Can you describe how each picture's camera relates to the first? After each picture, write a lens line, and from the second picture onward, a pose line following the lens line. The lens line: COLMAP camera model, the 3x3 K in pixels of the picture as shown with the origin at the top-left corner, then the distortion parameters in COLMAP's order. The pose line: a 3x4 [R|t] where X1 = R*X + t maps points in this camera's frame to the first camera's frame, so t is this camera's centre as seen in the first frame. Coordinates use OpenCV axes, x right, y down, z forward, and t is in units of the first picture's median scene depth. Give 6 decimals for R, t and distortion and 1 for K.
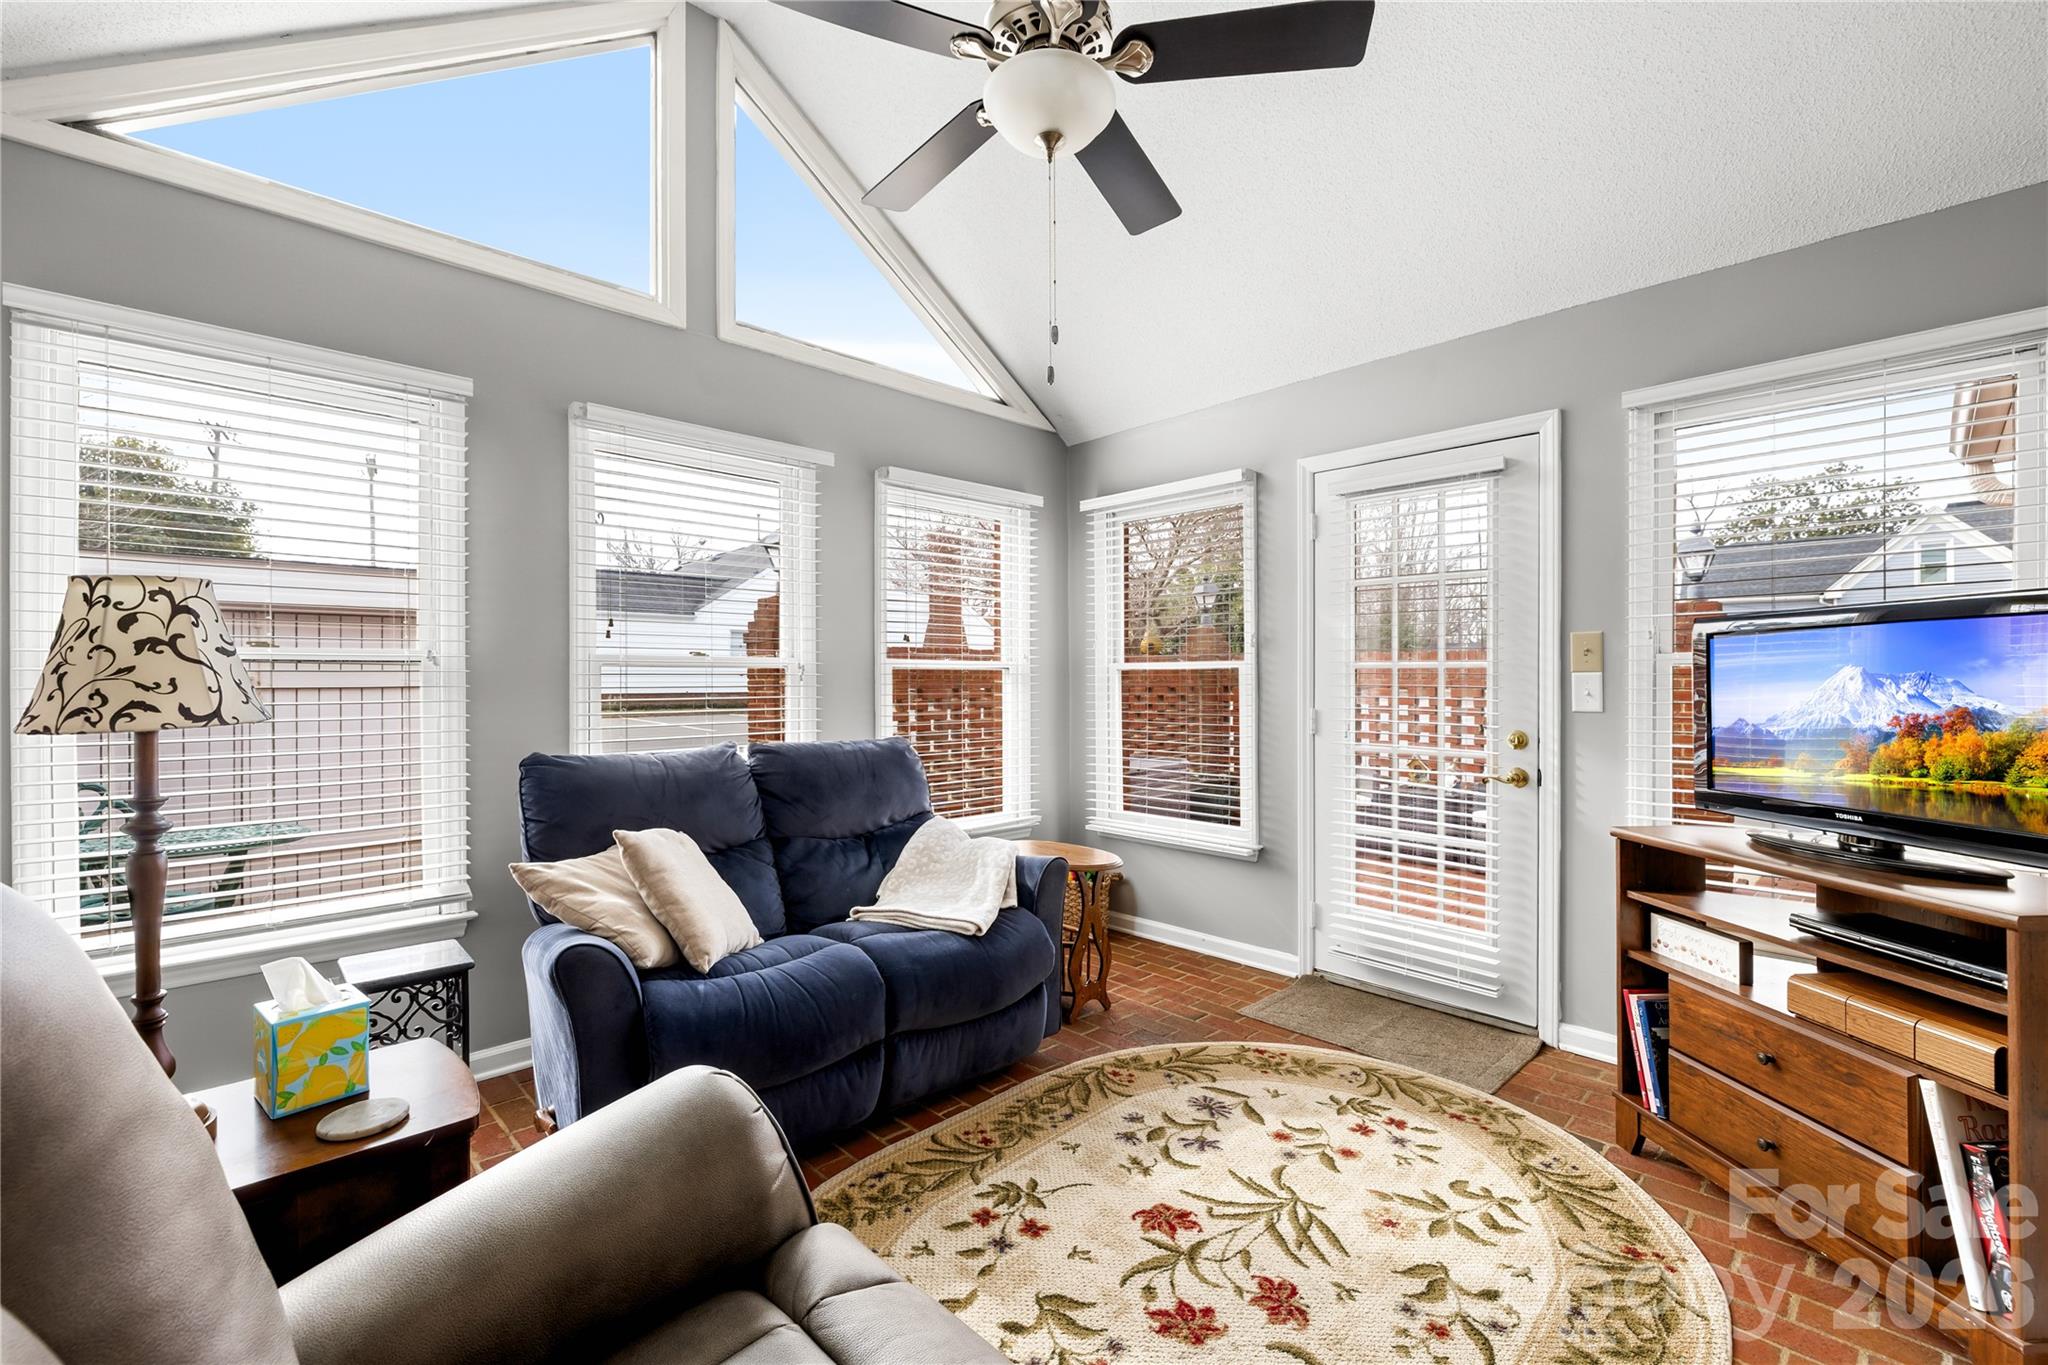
lens RADIAL K [[854.2, 0, 1024.0], [0, 854.2, 682.5], [0, 0, 1]] dist [-0.001418, -0.000287]
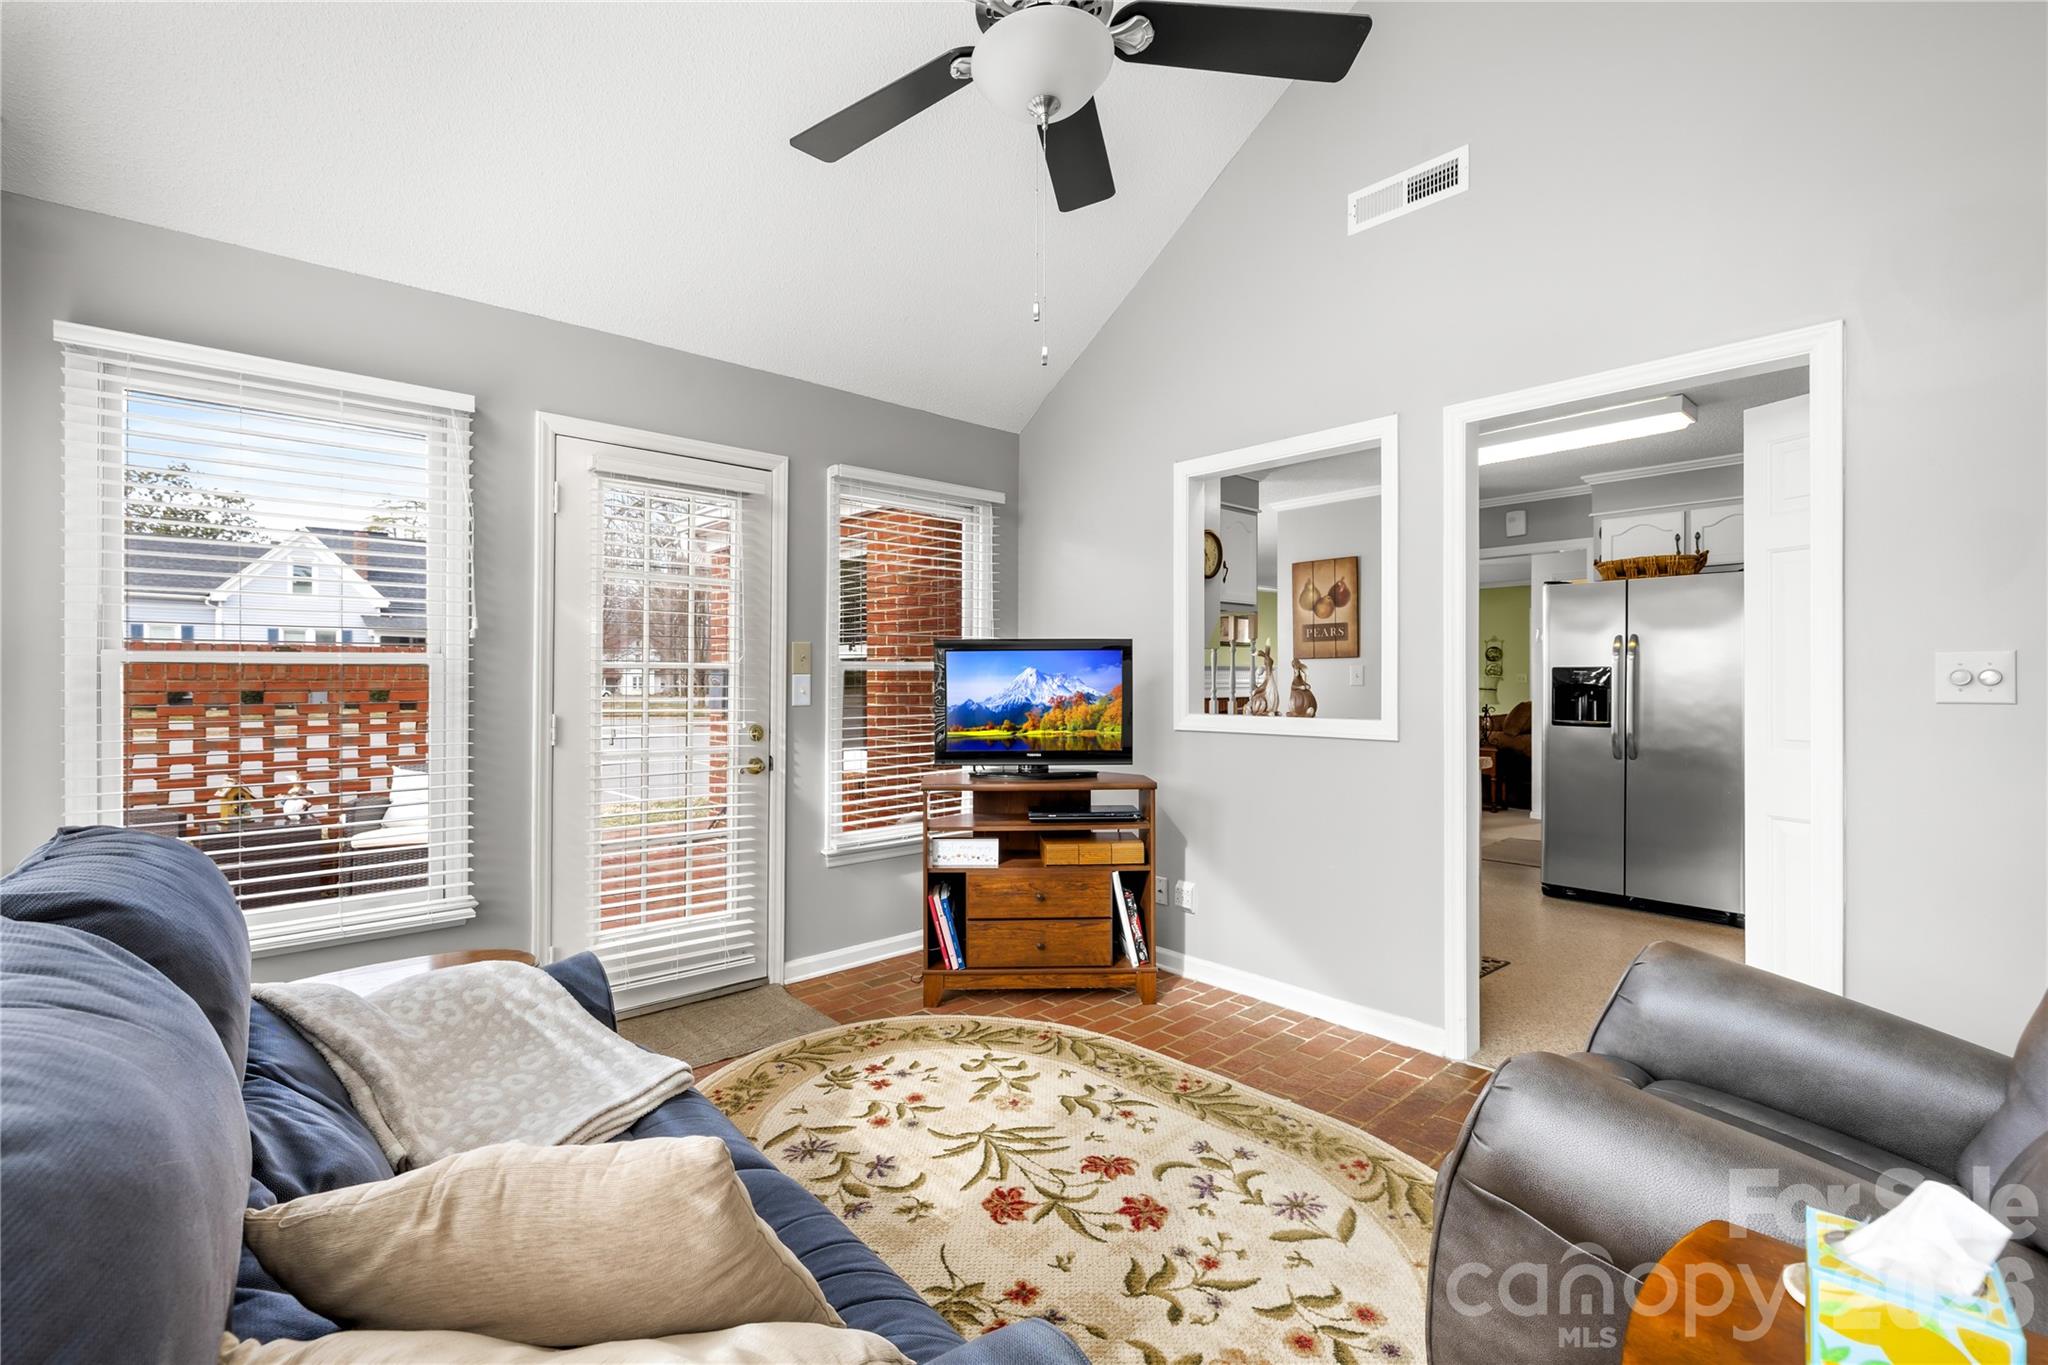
lens RADIAL K [[890.3, 0, 959.5], [0, 890.3, 677.5], [0, 0, 1]] dist [-0.000536, 0.000014]
pose [[0.067313, 0.001175, 0.997731, -0.860111], [0.004553, 0.999989, -0.001485, -0.005103], [-0.997722, 0.004643, 0.067307, 0.928420]]
